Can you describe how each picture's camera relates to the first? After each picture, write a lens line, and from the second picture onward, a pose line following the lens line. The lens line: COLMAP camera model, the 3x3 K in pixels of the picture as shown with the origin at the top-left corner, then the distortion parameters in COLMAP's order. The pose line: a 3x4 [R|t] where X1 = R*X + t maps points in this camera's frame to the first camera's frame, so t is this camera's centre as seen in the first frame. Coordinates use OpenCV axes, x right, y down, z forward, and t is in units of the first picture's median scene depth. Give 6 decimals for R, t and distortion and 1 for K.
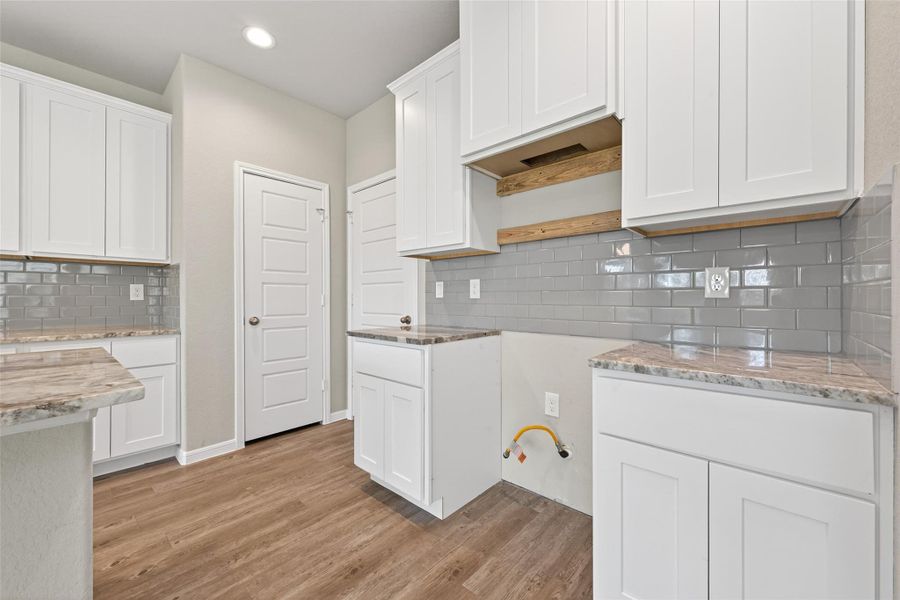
lens RADIAL K [[354.4, 0, 443.7], [0, 354.4, 297.6], [0, 0, 1]] dist [0.000050, -0.001142]
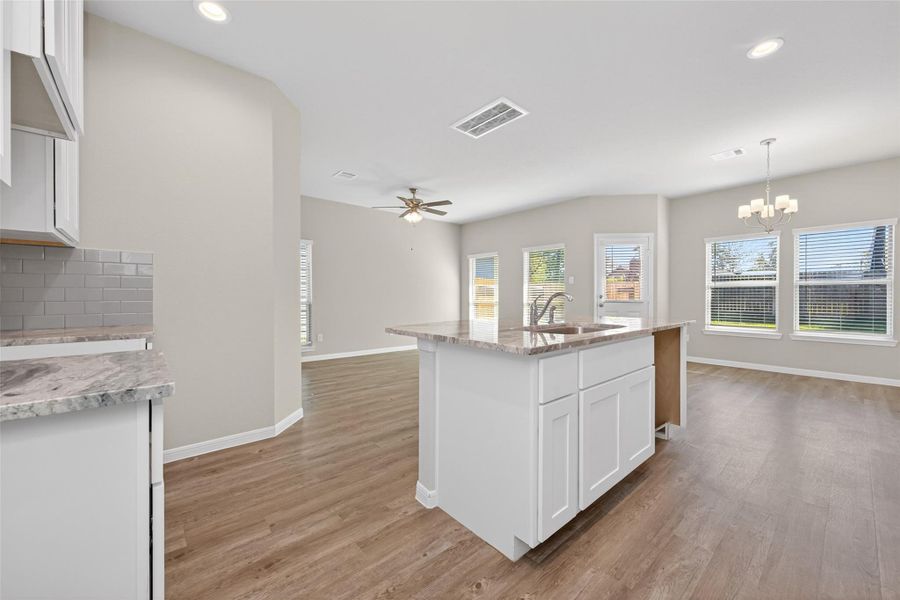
lens RADIAL K [[354.4, 0, 443.3], [0, 354.4, 297.2], [0, 0, 1]] dist [0.000050, -0.001142]
pose [[-0.993086, -0.000539, 0.117385, -0.582141], [-0.000217, 0.999996, 0.002757, 0.003573], [-0.117386, 0.002713, -0.993083, 1.307251]]
